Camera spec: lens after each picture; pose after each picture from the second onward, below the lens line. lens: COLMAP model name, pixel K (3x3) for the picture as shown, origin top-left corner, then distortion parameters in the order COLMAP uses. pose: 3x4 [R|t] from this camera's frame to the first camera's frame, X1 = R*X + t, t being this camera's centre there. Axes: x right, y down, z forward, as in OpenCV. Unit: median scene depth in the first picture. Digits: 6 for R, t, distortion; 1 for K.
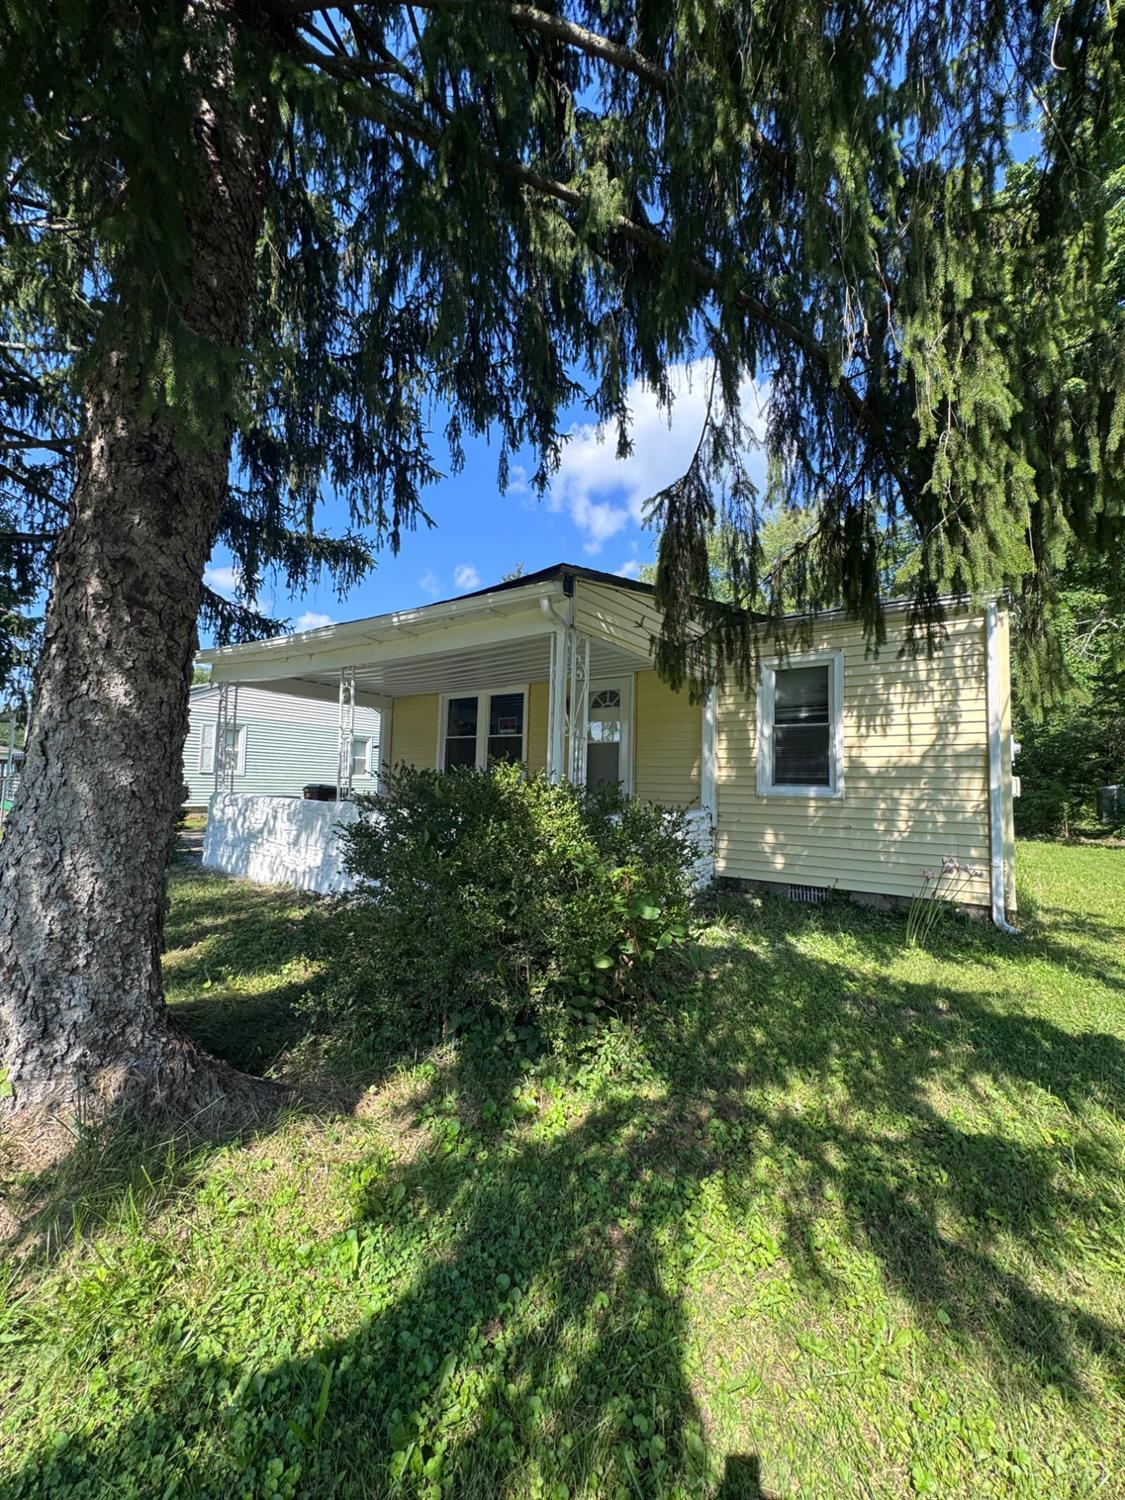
lens RADIAL K [[599.6, 0, 563.9], [0, 599.6, 751.5], [0, 0, 1]] dist [-0.014417, -0.000055]
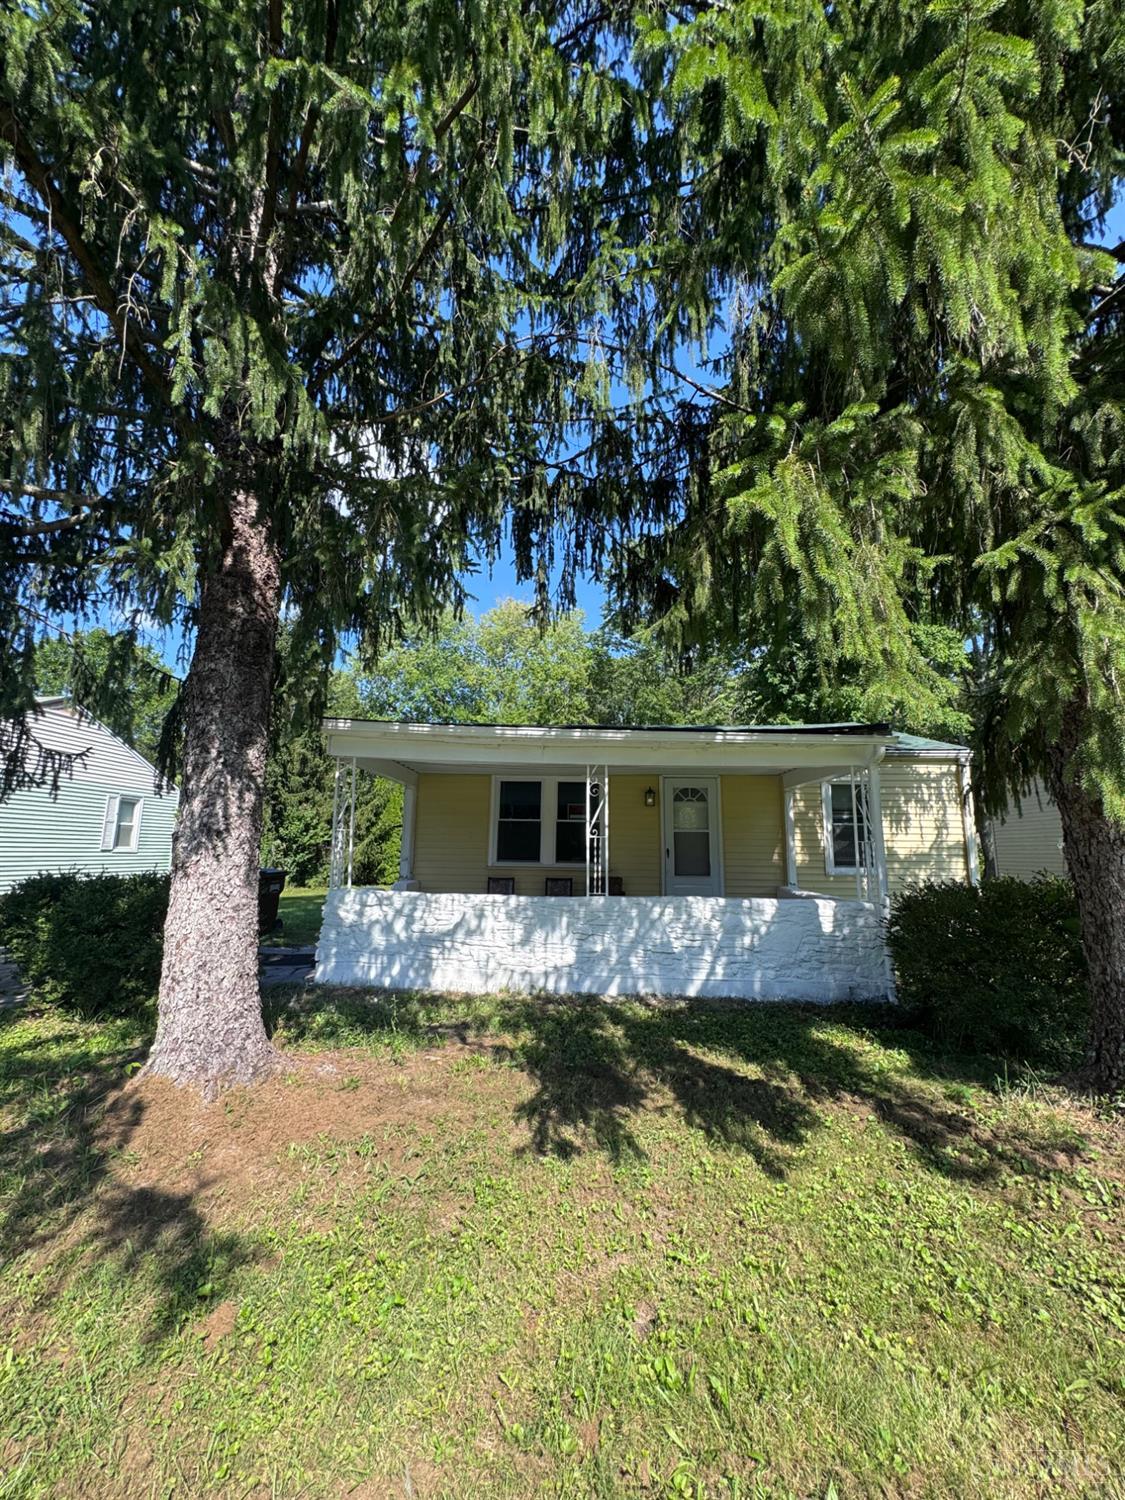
lens RADIAL K [[599.6, 0, 565.6], [0, 599.6, 750.6], [0, 0, 1]] dist [-0.014417, -0.000055]
pose [[0.839125, 0.075529, 0.538669, -1.050859], [-0.022583, 0.994296, -0.104235, -0.059552], [-0.543470, 0.075301, 0.836045, 0.162234]]
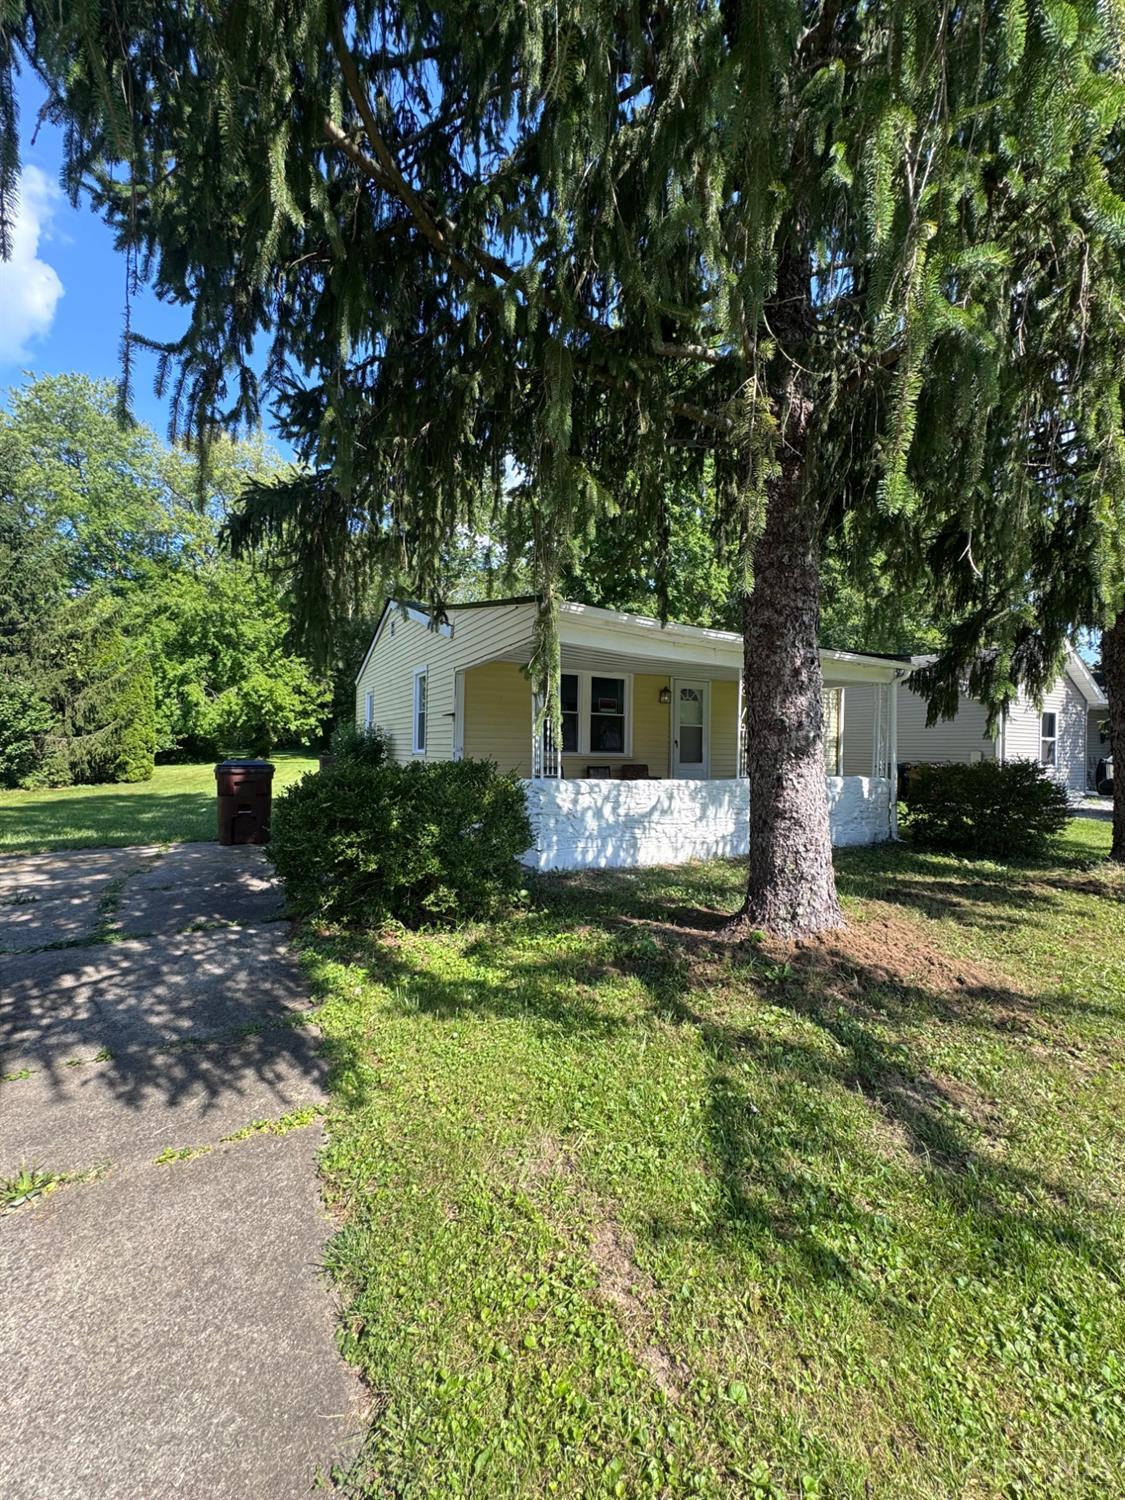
lens RADIAL K [[599.6, 0, 567.0], [0, 599.6, 754.5], [0, 0, 1]] dist [-0.014417, -0.000055]
pose [[0.423973, -0.028814, 0.905217, -1.763665], [-0.056793, 0.996681, 0.058325, -0.017827], [-0.903893, -0.076138, 0.420929, 0.864639]]
